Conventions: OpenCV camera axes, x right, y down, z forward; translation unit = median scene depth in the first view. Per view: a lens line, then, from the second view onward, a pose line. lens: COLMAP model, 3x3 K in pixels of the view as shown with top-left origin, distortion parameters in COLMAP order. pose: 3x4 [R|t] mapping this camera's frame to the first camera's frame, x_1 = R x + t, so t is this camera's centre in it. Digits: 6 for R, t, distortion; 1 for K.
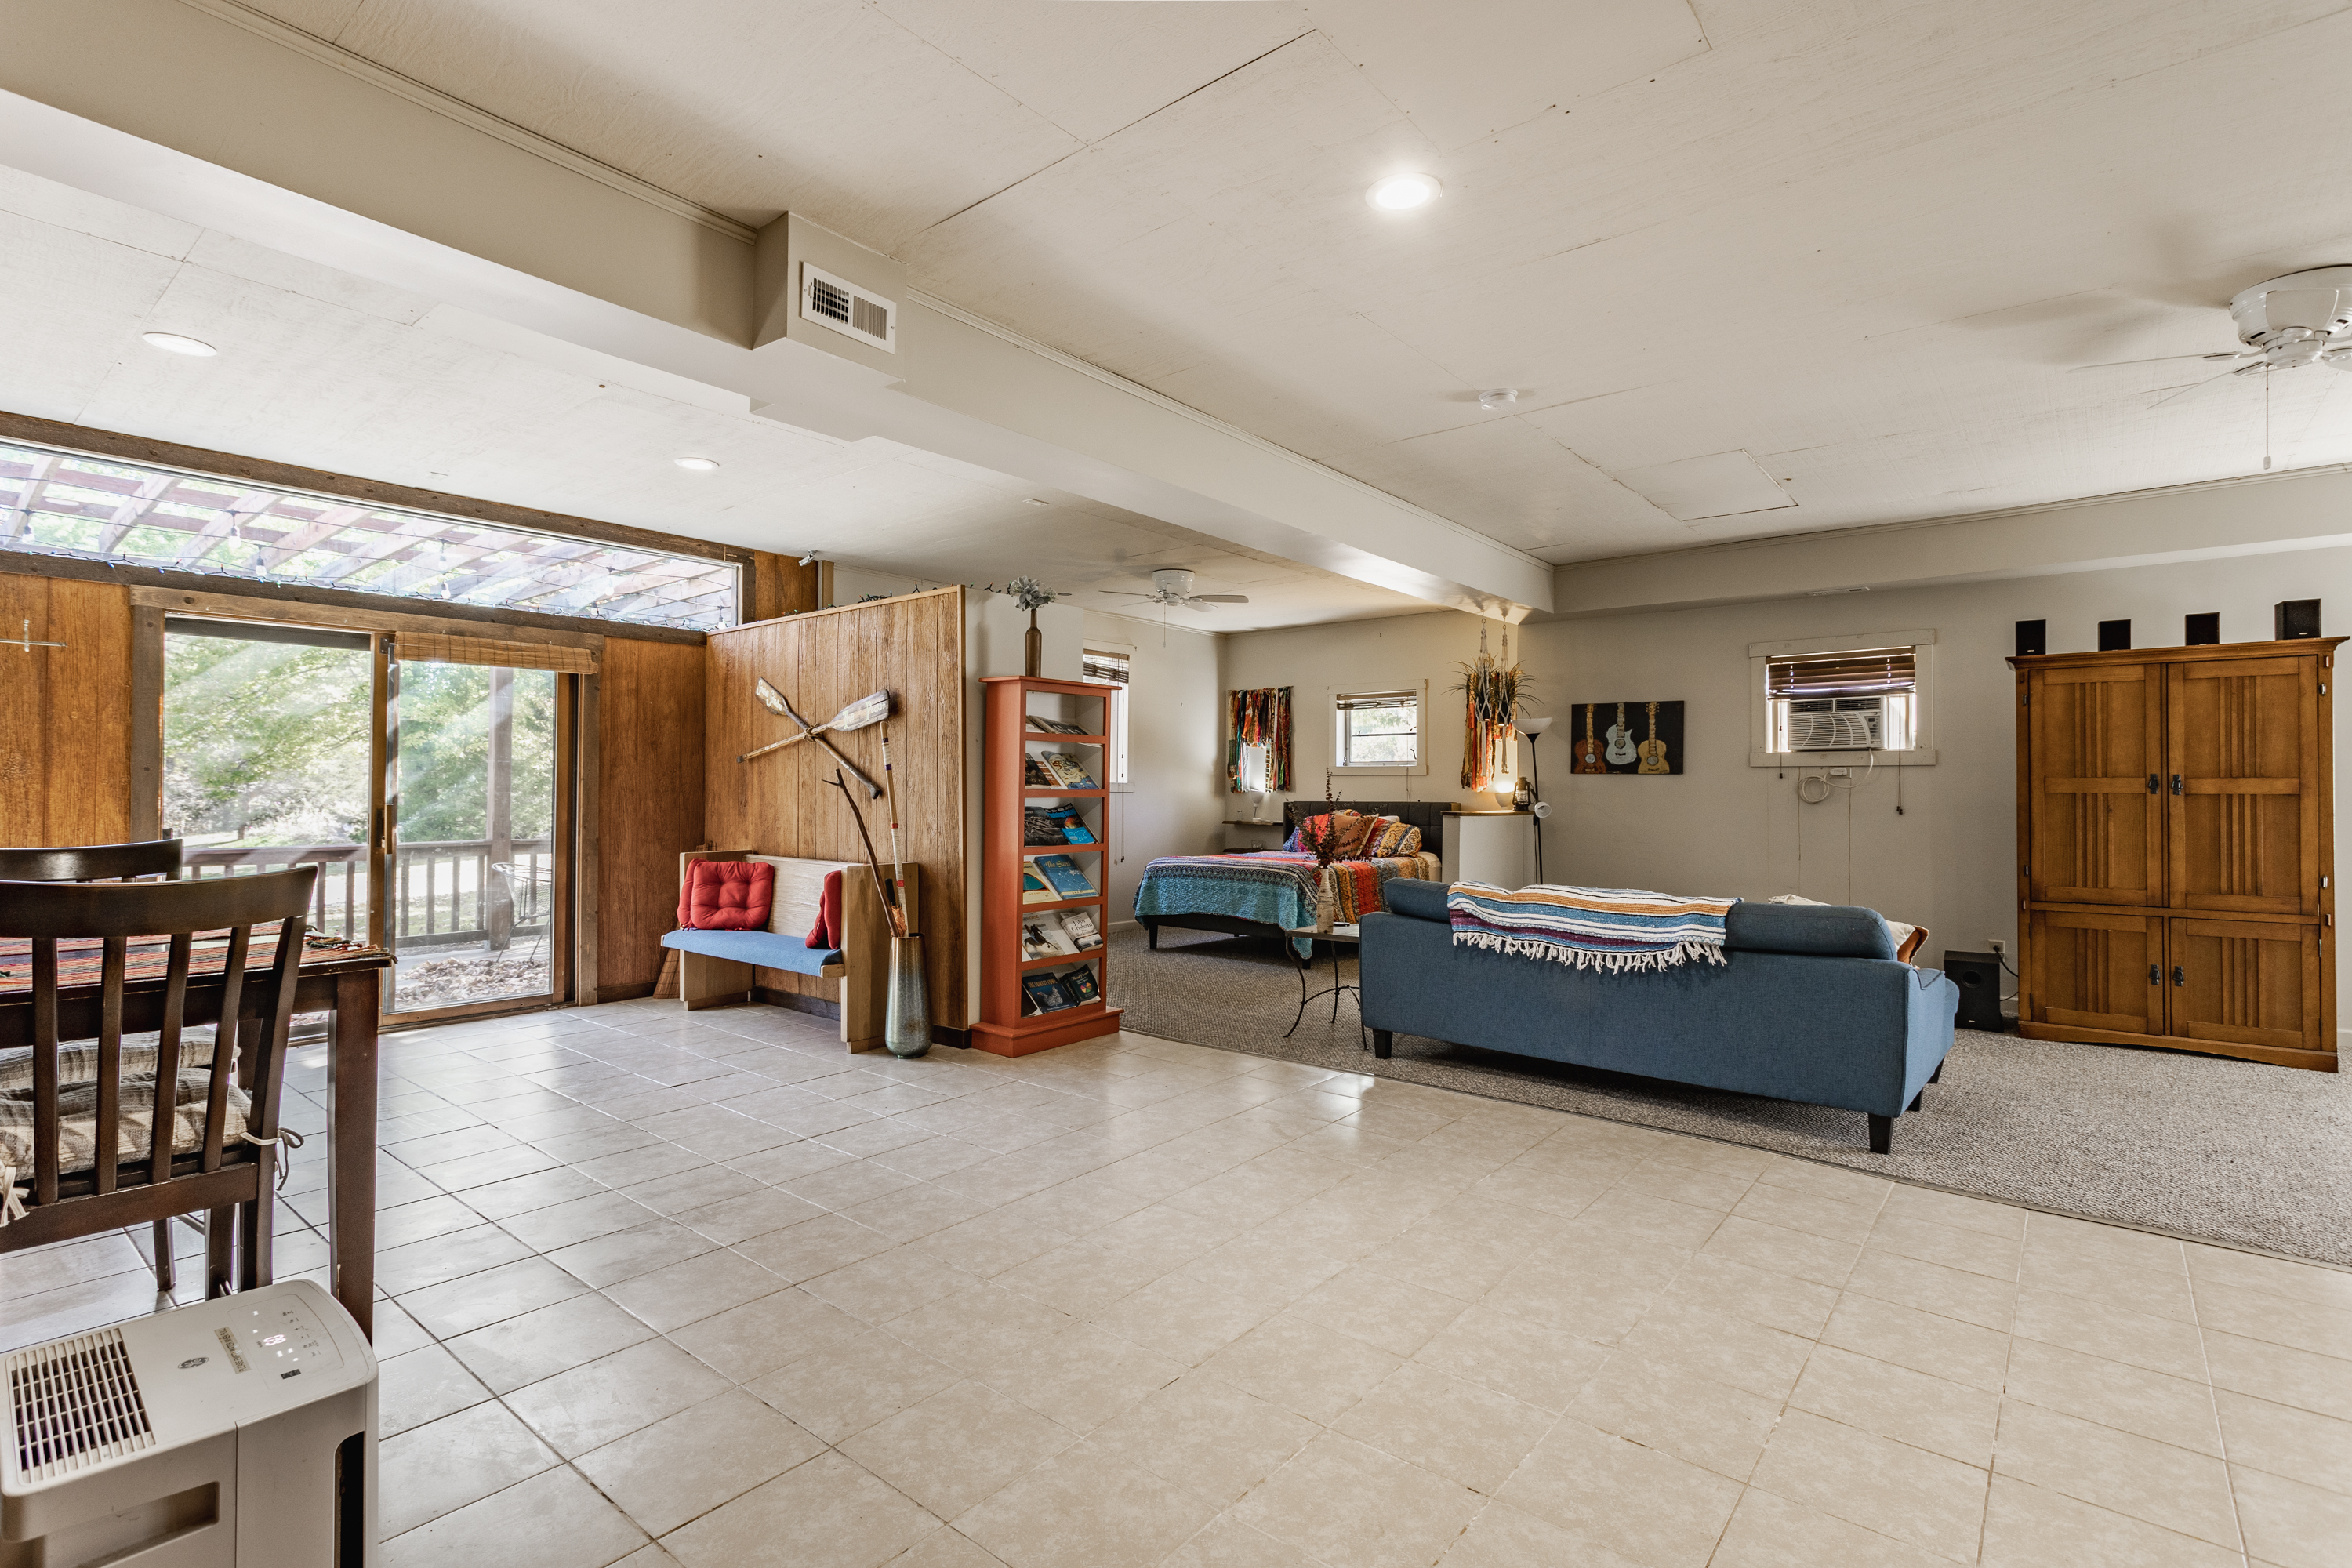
lens RADIAL K [[1100.6, 0, 1176.0], [0, 1100.6, 784.0], [0, 0, 1]] dist [0.000966, 0.000576]
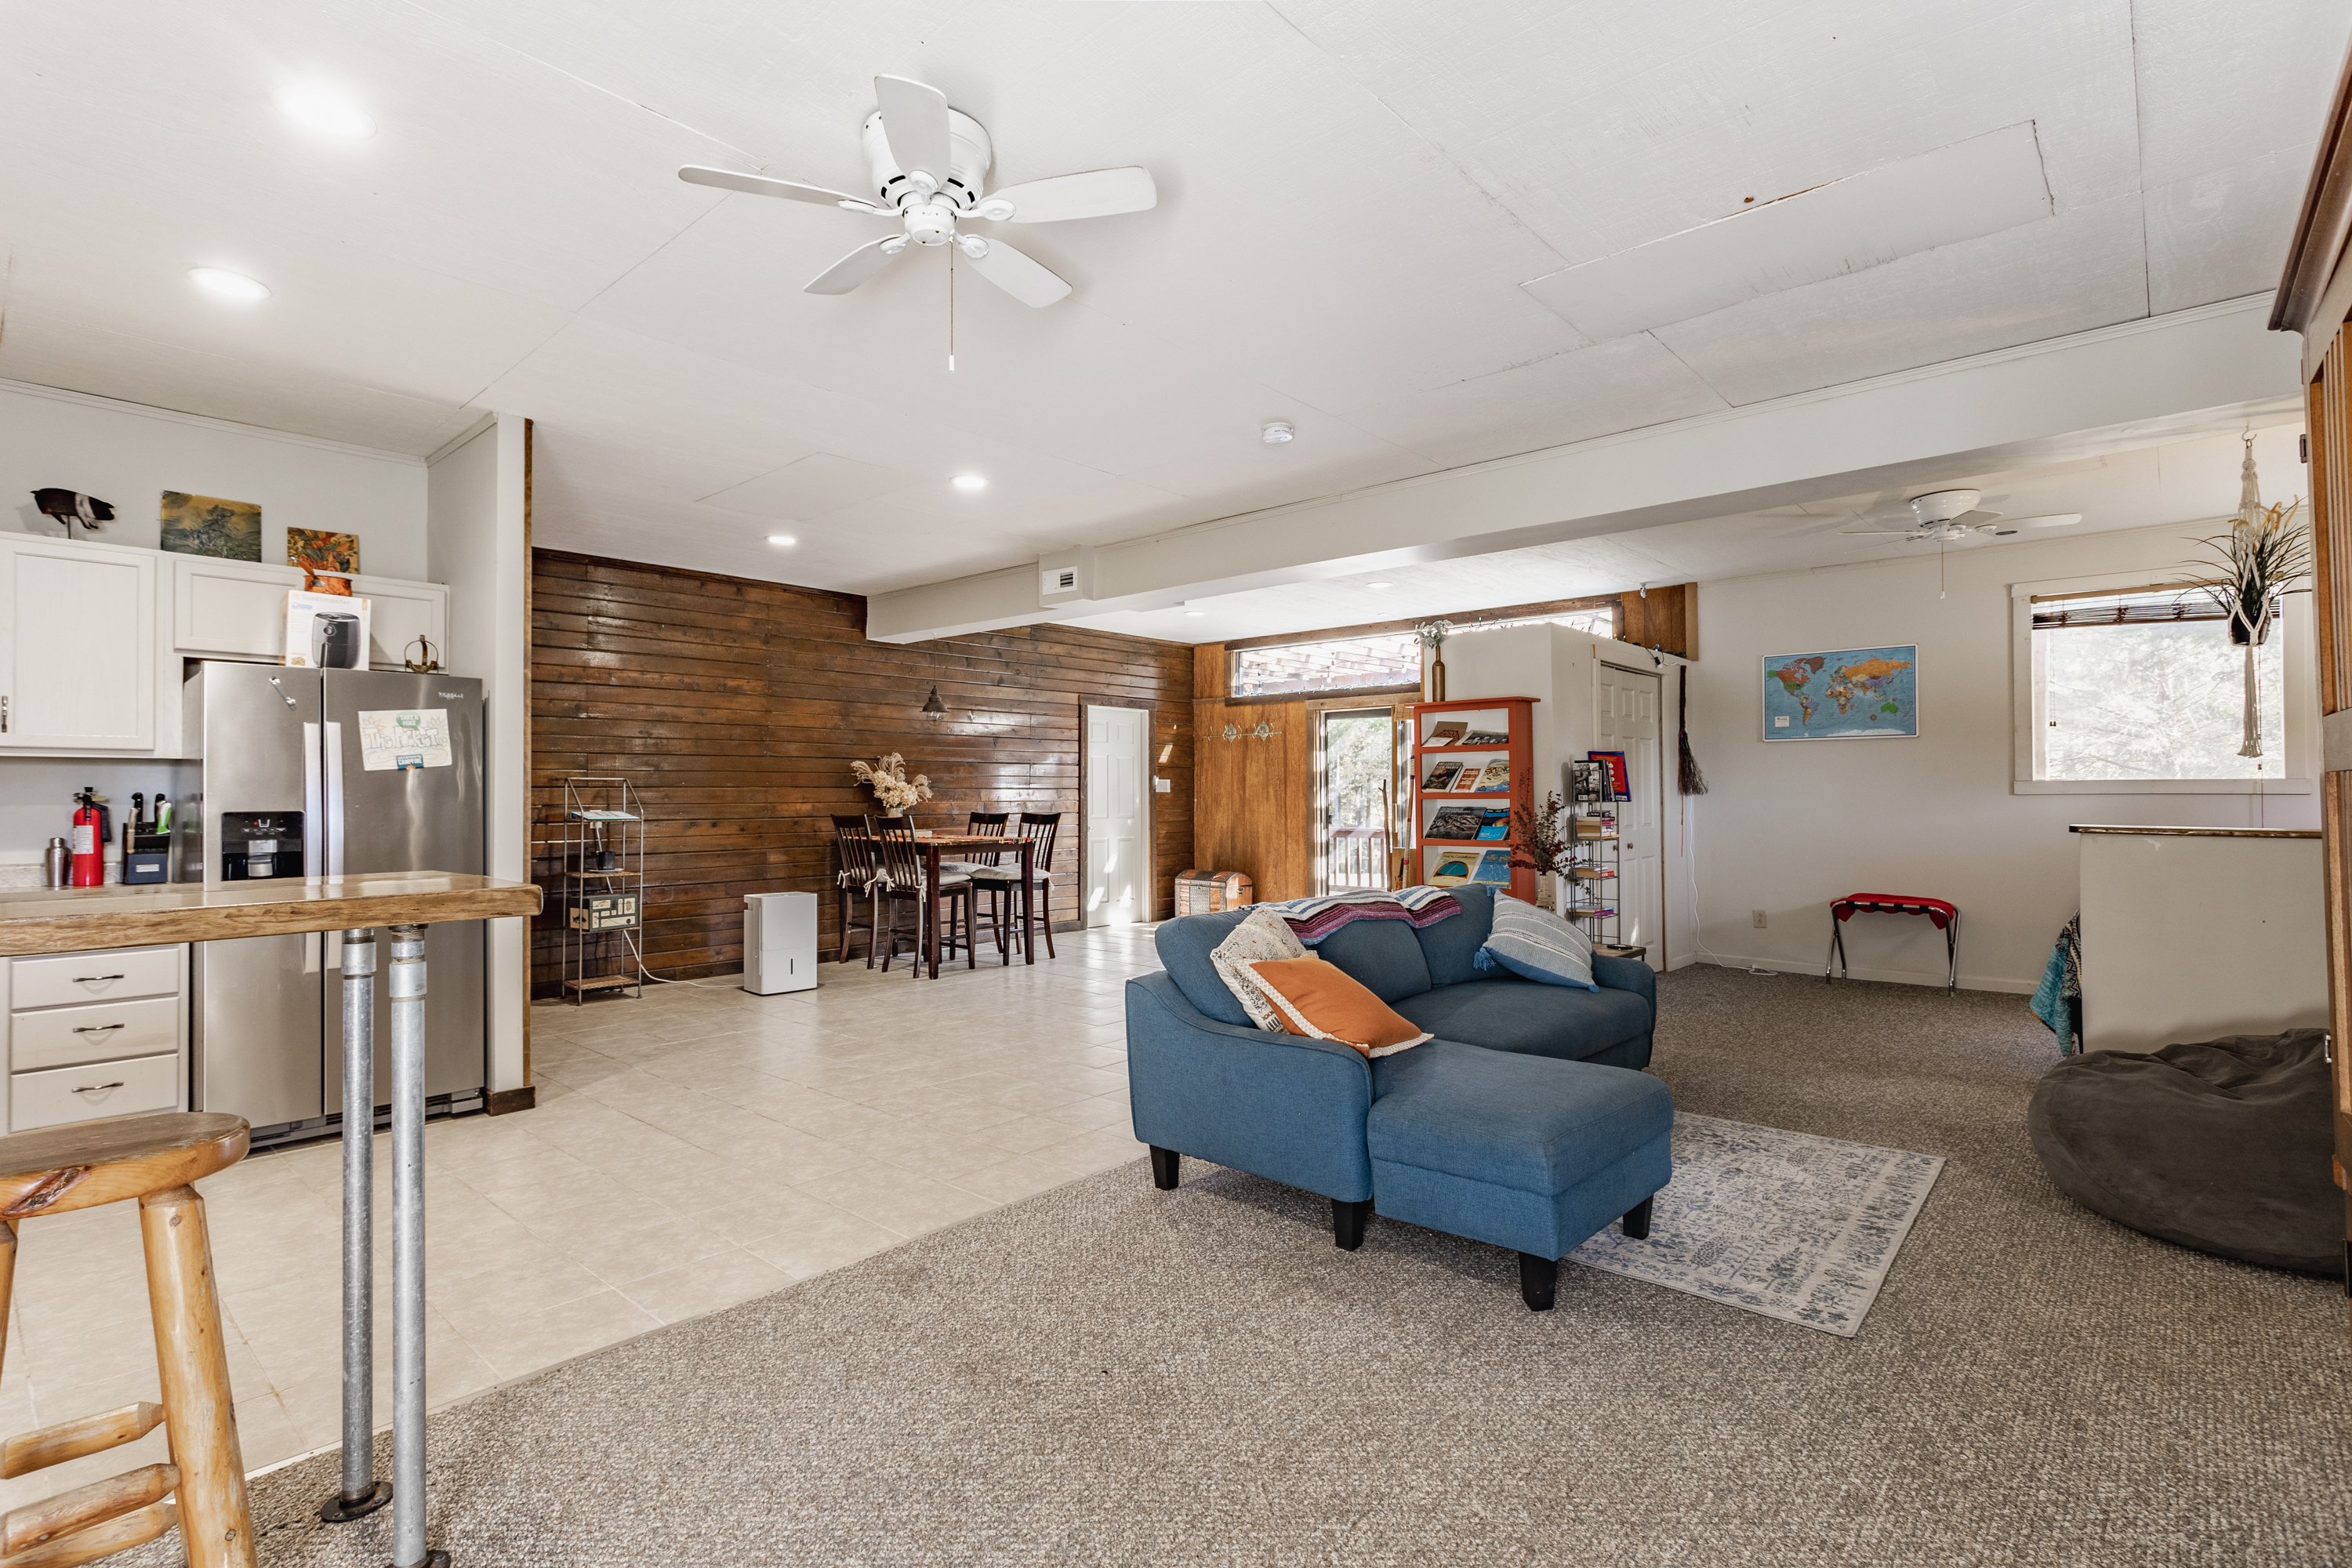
lens RADIAL K [[1100.6, 0, 1176.0], [0, 1100.6, 784.0], [0, 0, 1]] dist [0.000966, 0.000576]
pose [[-0.027306, -0.013306, -0.999539, 1.858336], [0.011173, 0.999845, -0.013616, 0.013693], [0.999565, -0.011540, -0.027153, 1.236034]]
